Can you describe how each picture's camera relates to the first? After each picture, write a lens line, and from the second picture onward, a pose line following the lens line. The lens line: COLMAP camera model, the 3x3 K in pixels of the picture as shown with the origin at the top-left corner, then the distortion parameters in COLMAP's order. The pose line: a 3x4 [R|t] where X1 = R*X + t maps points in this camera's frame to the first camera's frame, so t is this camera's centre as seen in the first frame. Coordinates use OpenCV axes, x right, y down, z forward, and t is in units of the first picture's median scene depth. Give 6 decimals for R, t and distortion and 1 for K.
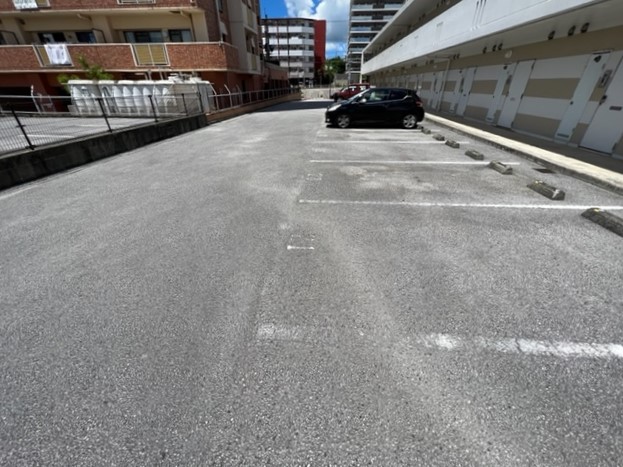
lens RADIAL K [[252.1, 0, 313.0], [0, 252.1, 235.2], [0, 0, 1]] dist [-0.002162, 0.000199]
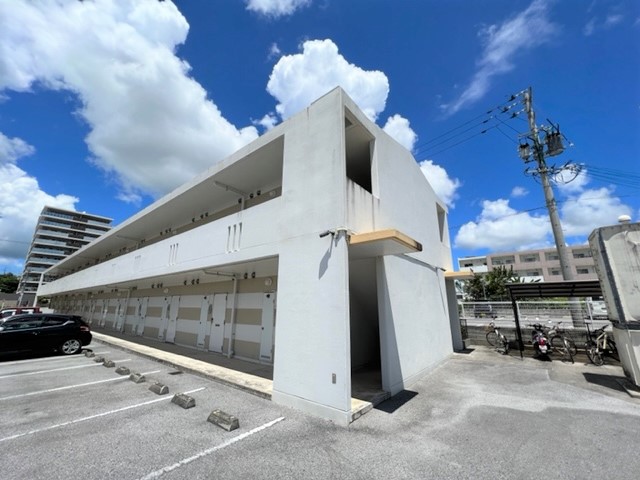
lens RADIAL K [[259.0, 0, 321.7], [0, 259.0, 239.9], [0, 0, 1]] dist [-0.002162, 0.000199]
pose [[0.573070, 0.212790, 0.791399, 0.123557], [0.413668, 0.758530, -0.503499, 0.154745], [-0.707439, 0.615916, 0.346666, -0.310762]]
